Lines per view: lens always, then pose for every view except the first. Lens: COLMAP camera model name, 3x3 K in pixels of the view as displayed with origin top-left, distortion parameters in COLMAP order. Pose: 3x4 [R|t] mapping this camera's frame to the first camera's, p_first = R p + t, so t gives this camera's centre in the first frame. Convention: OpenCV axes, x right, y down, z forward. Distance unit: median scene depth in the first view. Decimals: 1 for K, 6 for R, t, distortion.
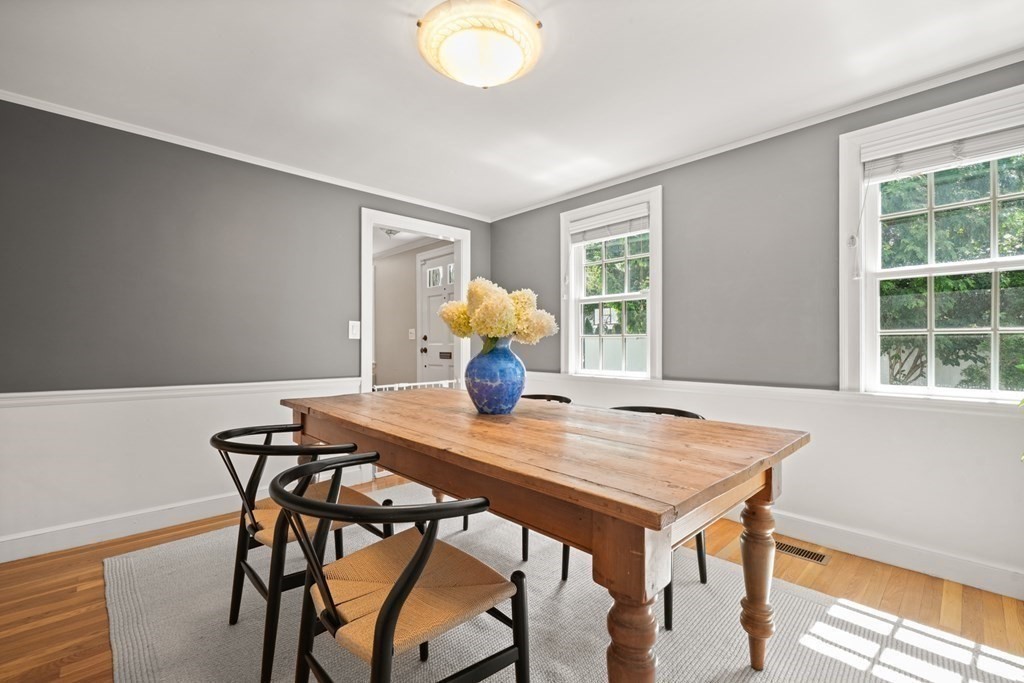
lens RADIAL K [[439.5, 0, 513.8], [0, 439.5, 341.3], [0, 0, 1]] dist [-0.000488, 0.001323]
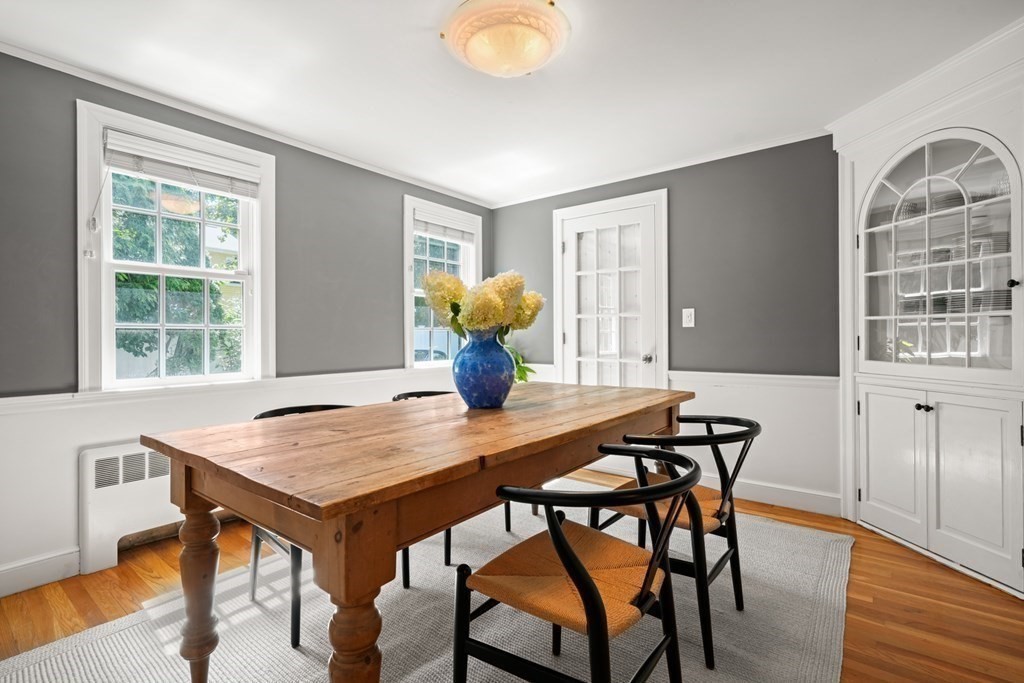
lens RADIAL K [[461.6, 0, 513.2], [0, 461.6, 338.1], [0, 0, 1]] dist [0.001331, -0.000475]
pose [[-0.132367, -0.004693, 0.991190, -0.289505], [-0.001133, 0.999989, 0.004583, 0.001405], [-0.991200, -0.000517, -0.132371, 0.292963]]
